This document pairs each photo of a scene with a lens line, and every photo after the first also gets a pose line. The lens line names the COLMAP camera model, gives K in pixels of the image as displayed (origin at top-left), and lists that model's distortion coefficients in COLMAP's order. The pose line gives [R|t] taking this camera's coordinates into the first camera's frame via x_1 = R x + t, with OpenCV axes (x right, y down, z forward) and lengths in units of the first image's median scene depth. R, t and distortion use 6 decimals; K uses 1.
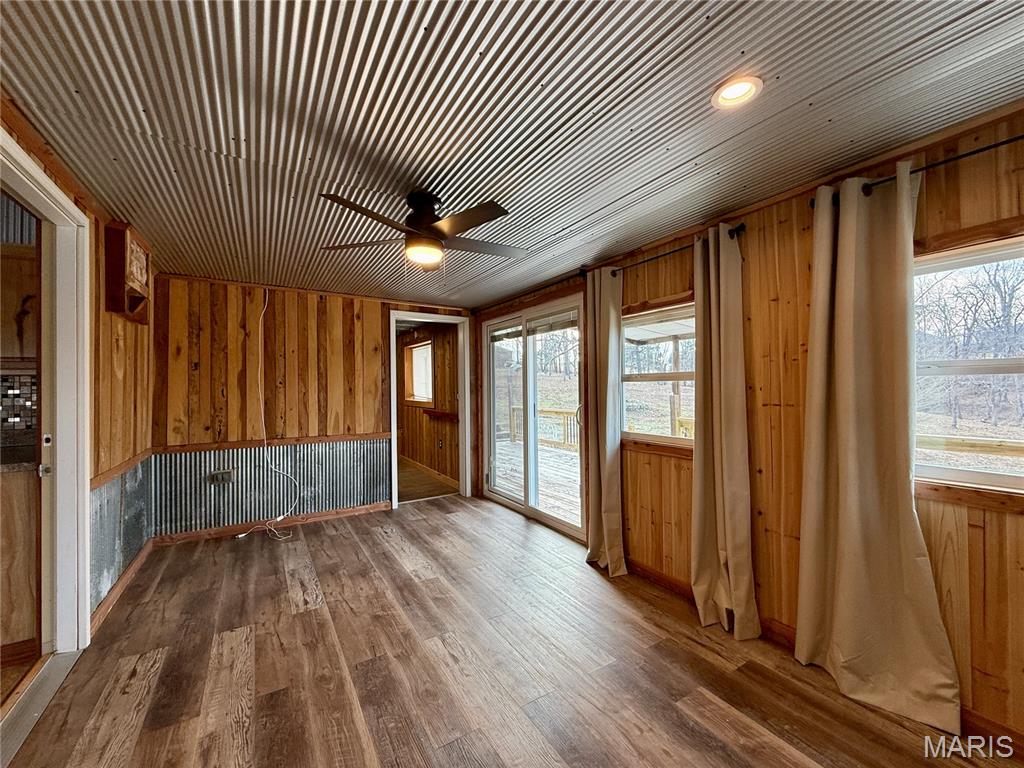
lens RADIAL K [[407.2, 0, 508.0], [0, 407.2, 382.7], [0, 0, 1]] dist [-0.000473, -0.000001]
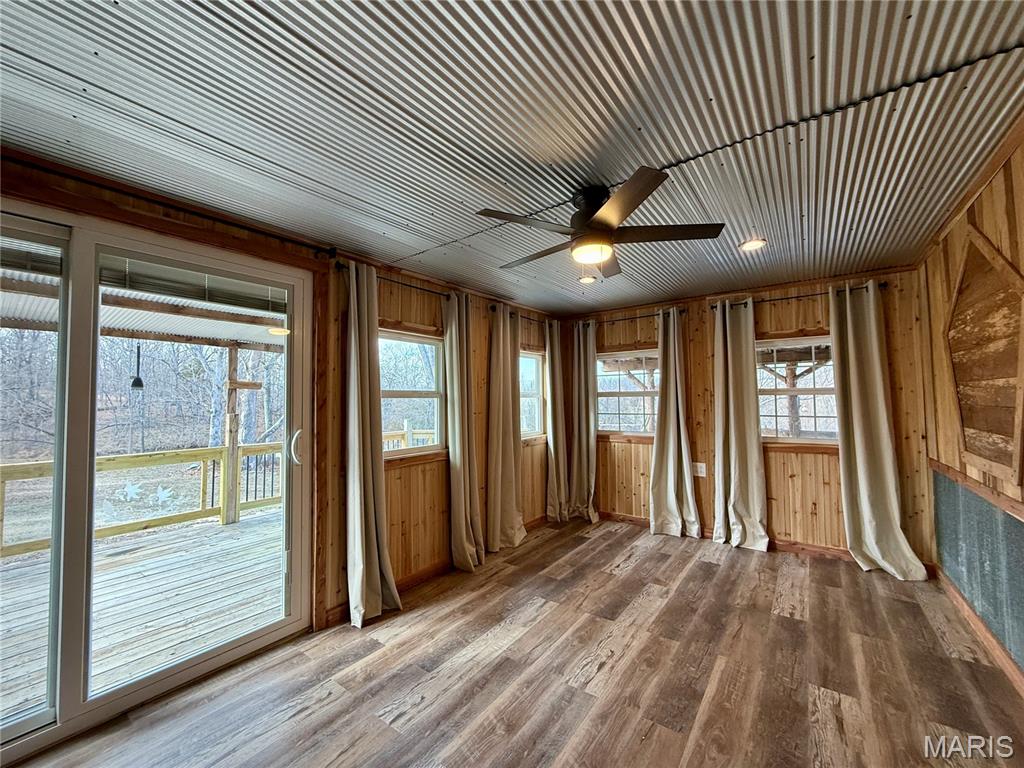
lens RADIAL K [[407.2, 0, 508.0], [0, 407.2, 382.7], [0, 0, 1]] dist [-0.000473, -0.000001]
pose [[-0.367601, 0.053160, 0.928463, -1.048257], [0.004940, 0.998462, -0.055212, 0.023387], [-0.929970, -0.015709, -0.367299, 1.631845]]
